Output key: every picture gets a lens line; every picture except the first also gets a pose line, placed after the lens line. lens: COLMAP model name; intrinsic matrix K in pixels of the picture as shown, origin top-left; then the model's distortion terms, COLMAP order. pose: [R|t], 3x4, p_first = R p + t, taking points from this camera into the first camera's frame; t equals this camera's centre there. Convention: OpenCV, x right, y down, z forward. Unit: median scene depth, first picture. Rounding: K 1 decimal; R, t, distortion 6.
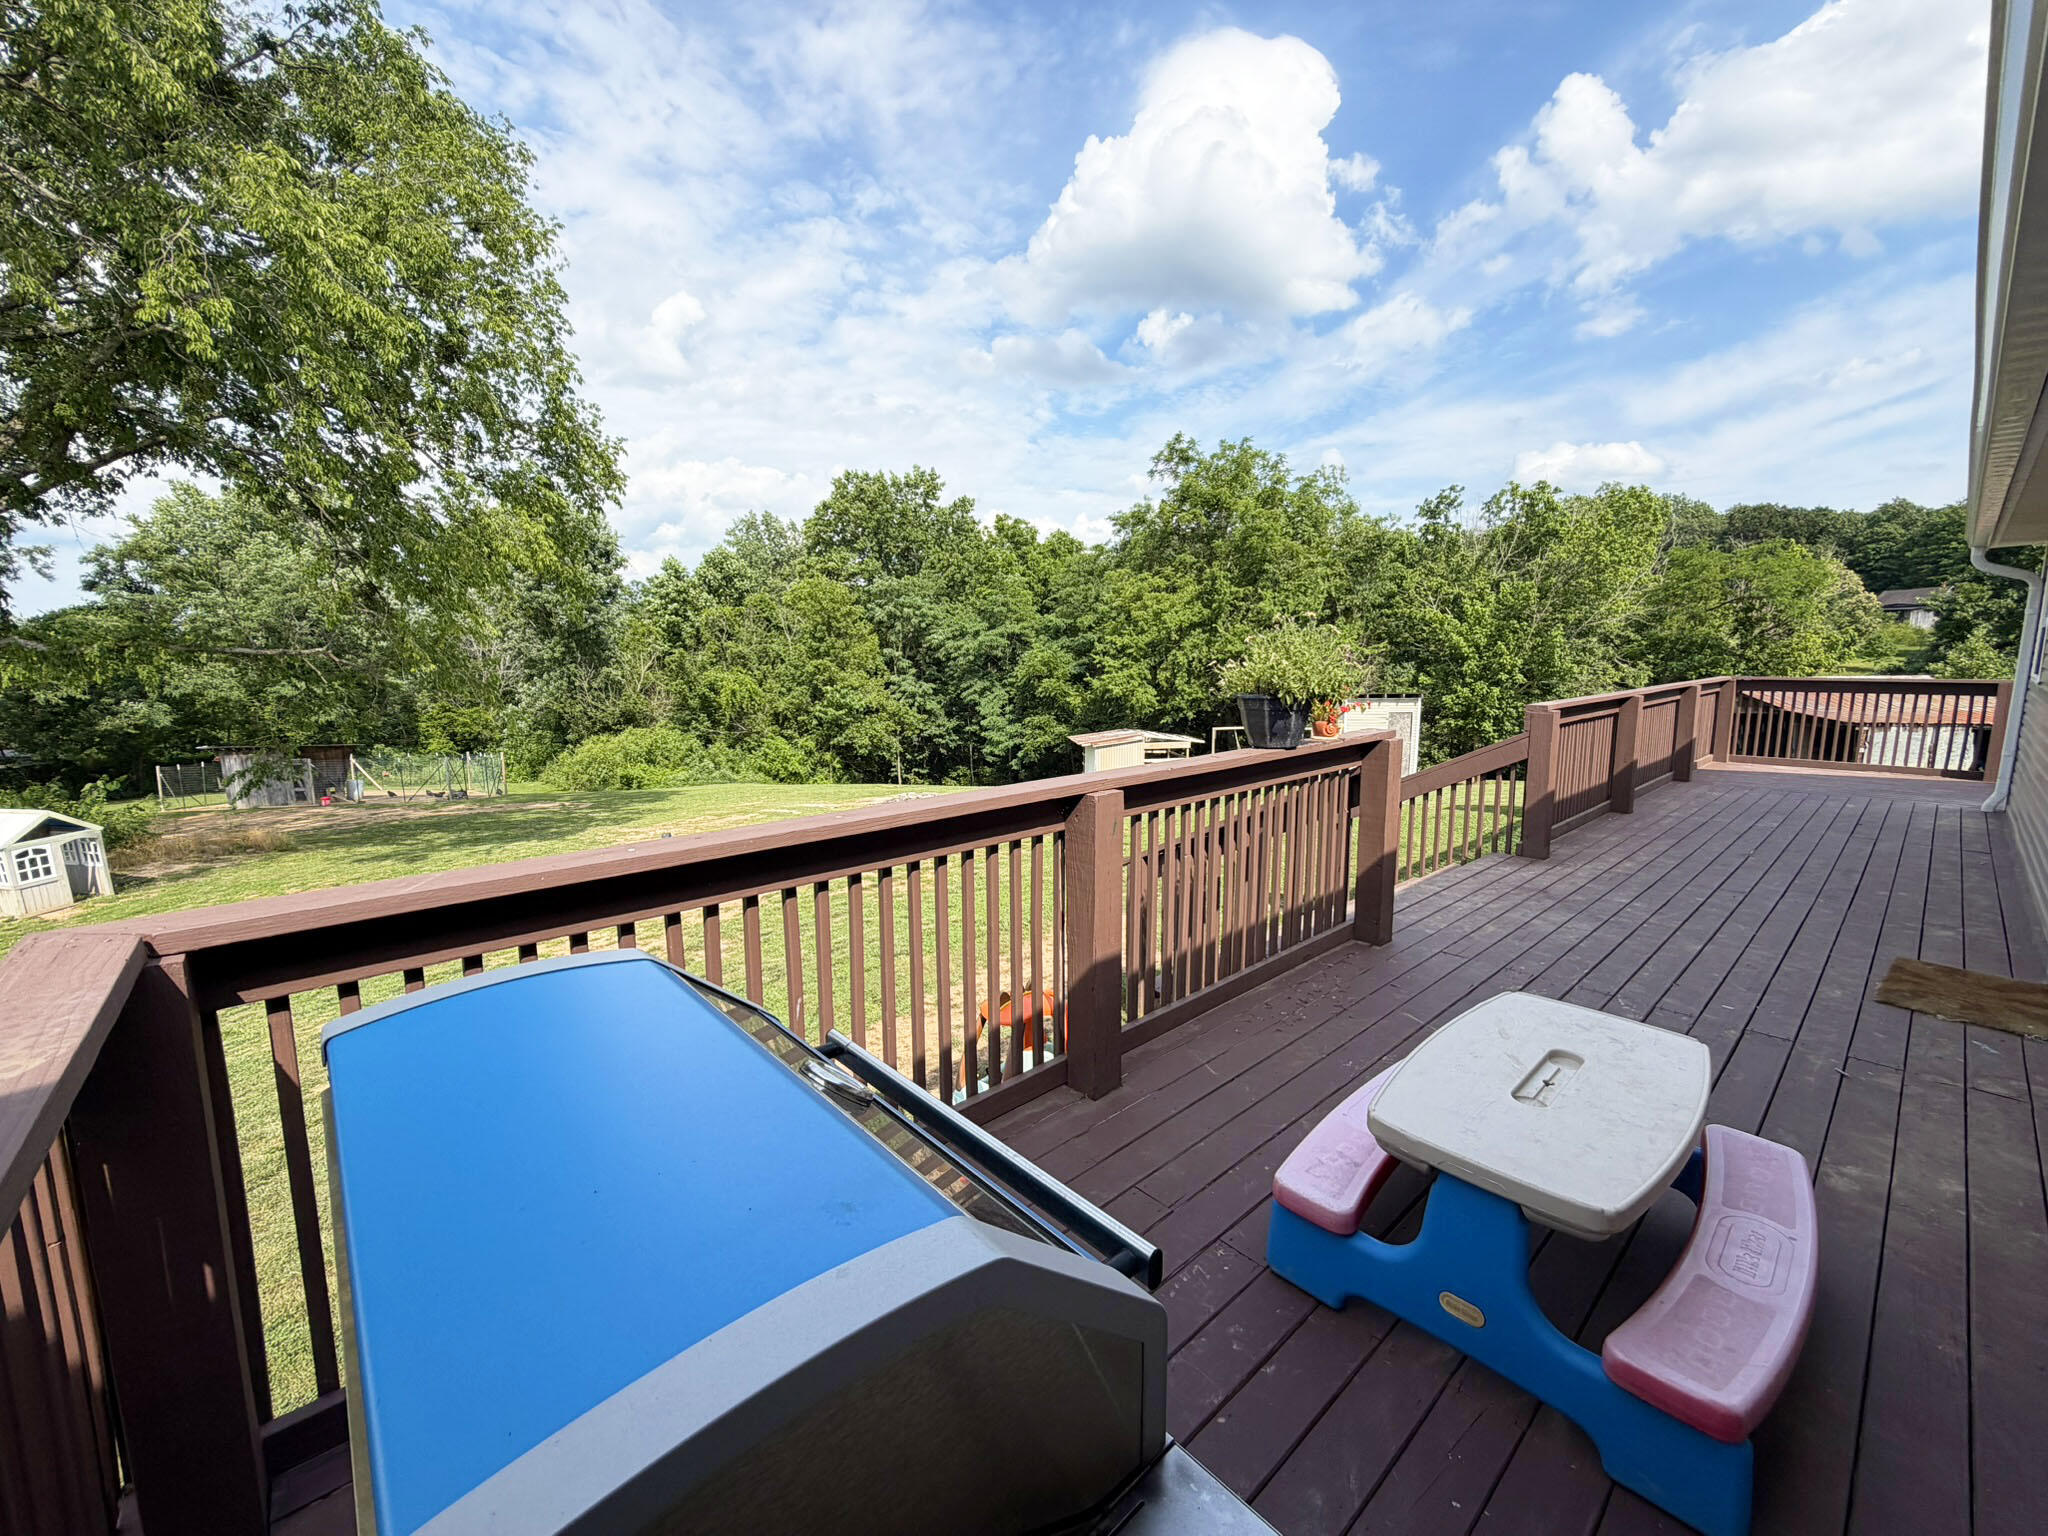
lens RADIAL K [[815.8, 0, 1015.5], [0, 815.8, 761.6], [0, 0, 1]] dist [-0.000159, -0.000346]
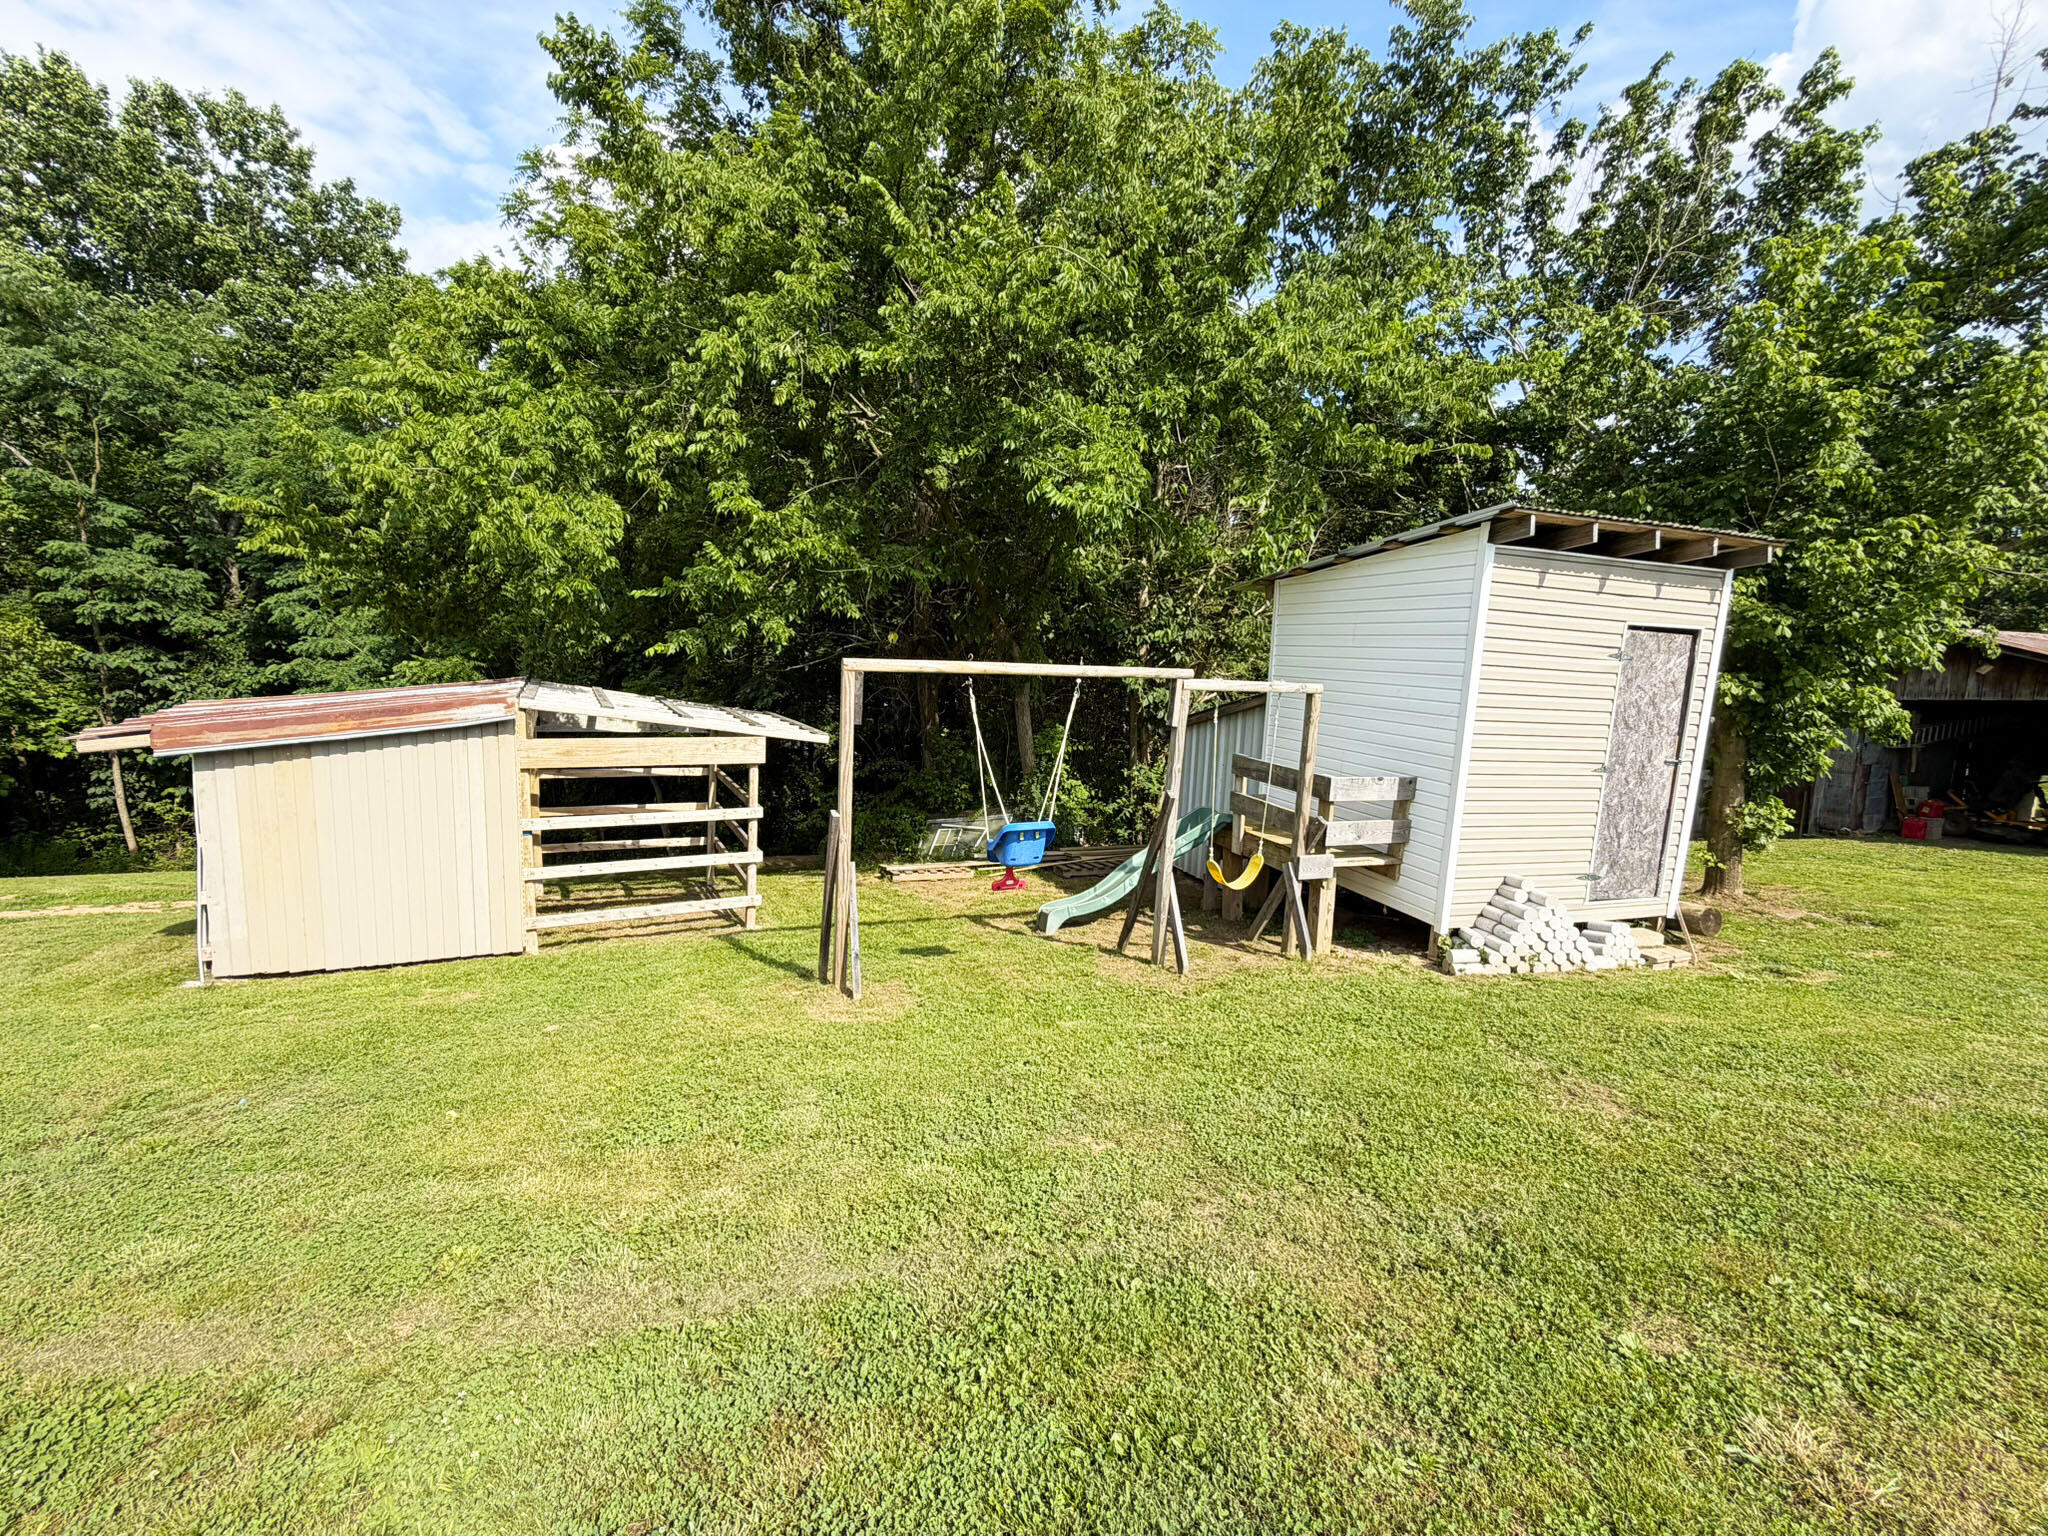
lens RADIAL K [[819.1, 0, 1016.1], [0, 819.1, 766.7], [0, 0, 1]] dist [0.001189, -0.000008]
pose [[0.925944, 0.007628, 0.377583, 0.187747], [-0.014694, 0.999767, 0.015837, -0.020188], [-0.377374, -0.020213, 0.925840, 0.739483]]
